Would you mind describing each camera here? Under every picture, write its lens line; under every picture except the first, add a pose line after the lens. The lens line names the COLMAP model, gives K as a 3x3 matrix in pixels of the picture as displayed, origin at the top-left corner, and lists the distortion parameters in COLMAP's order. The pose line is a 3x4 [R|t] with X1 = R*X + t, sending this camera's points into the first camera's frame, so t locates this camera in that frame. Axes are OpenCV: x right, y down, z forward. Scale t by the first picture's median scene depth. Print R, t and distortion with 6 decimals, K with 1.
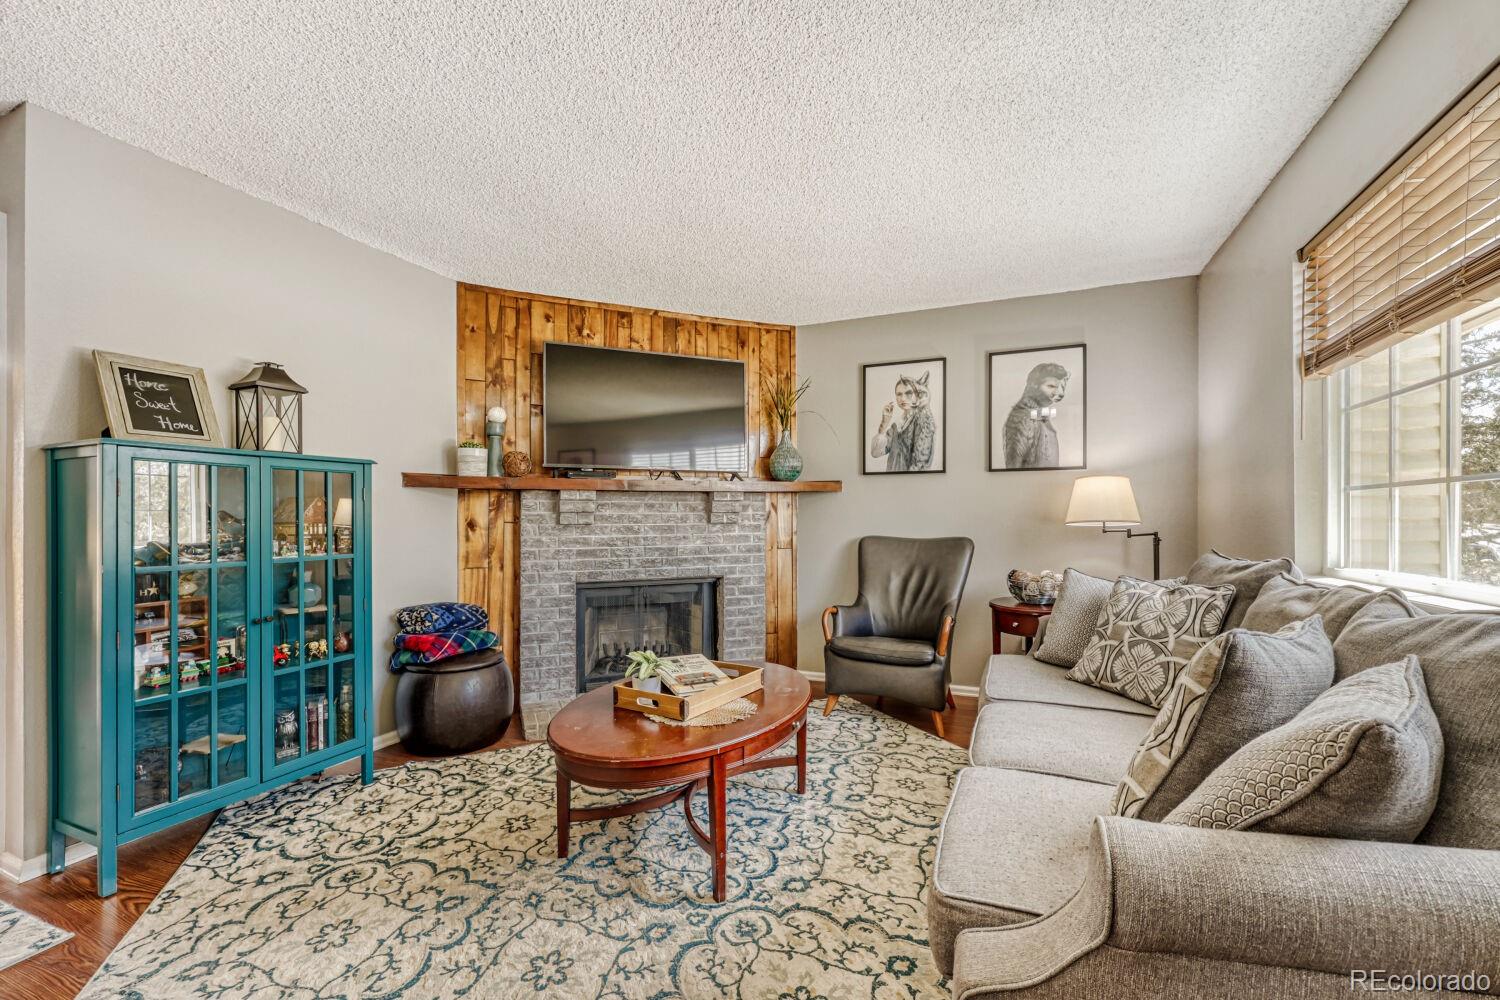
lens RADIAL K [[618.0, 0, 747.2], [0, 618.0, 505.3], [0, 0, 1]] dist [0.000875, 0.000203]
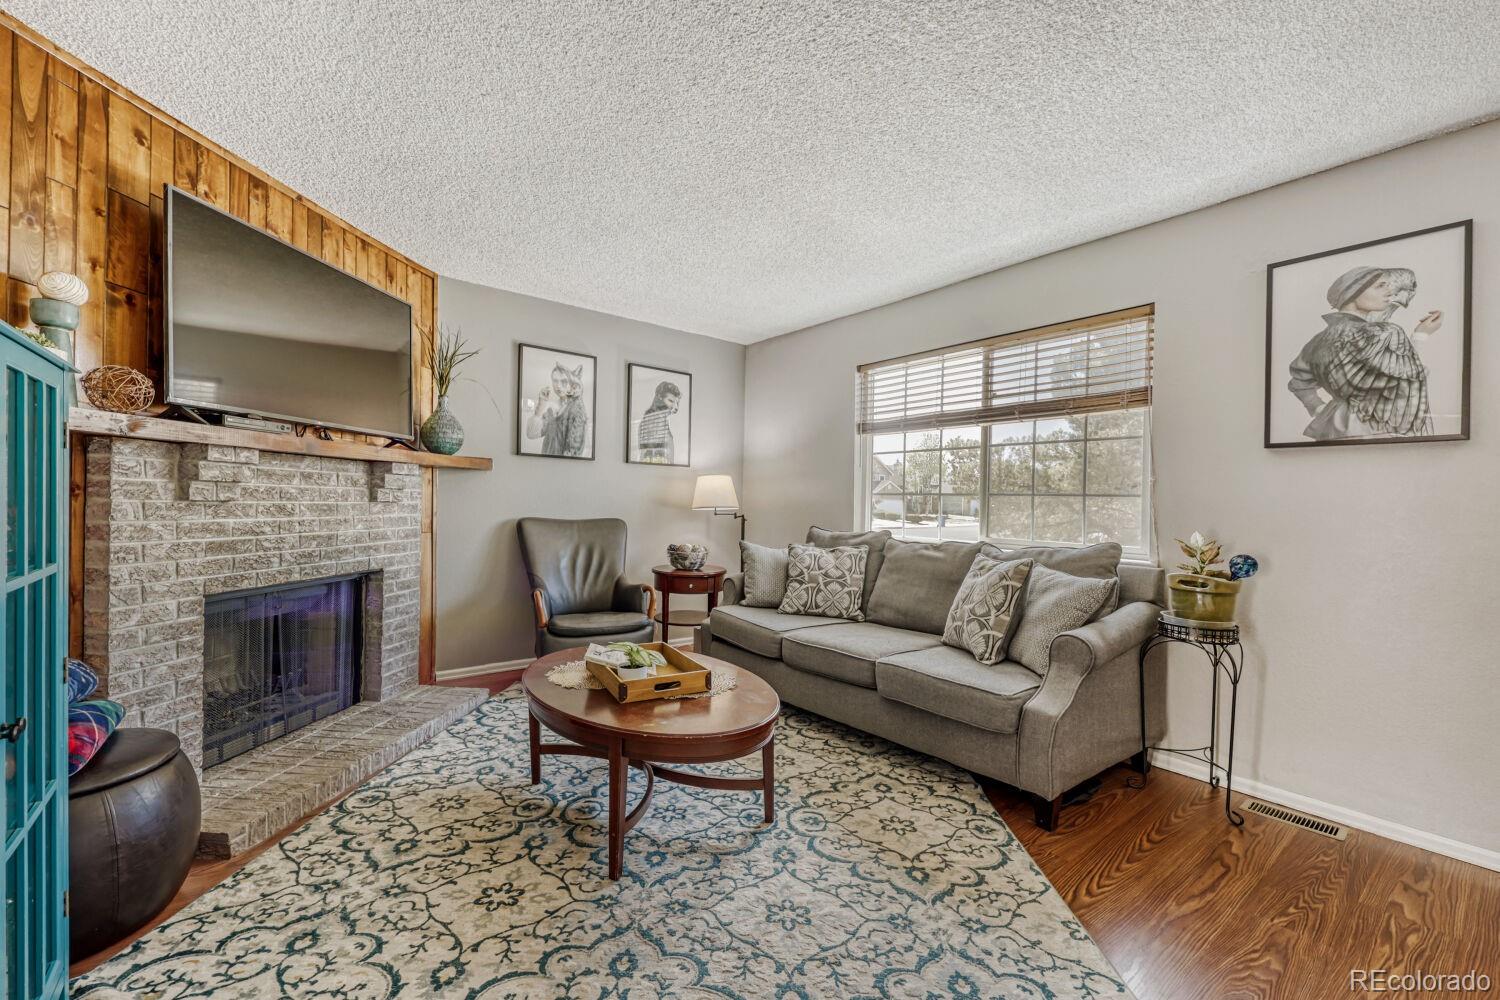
lens RADIAL K [[624.4, 0, 754.2], [0, 624.4, 488.2], [0, 0, 1]] dist [-0.000367, 0.000047]
pose [[0.474225, 0.037820, 0.879591, -0.563446], [-0.046142, 0.998771, -0.018067, 0.004242], [-0.879194, -0.032018, 0.475387, 0.225195]]
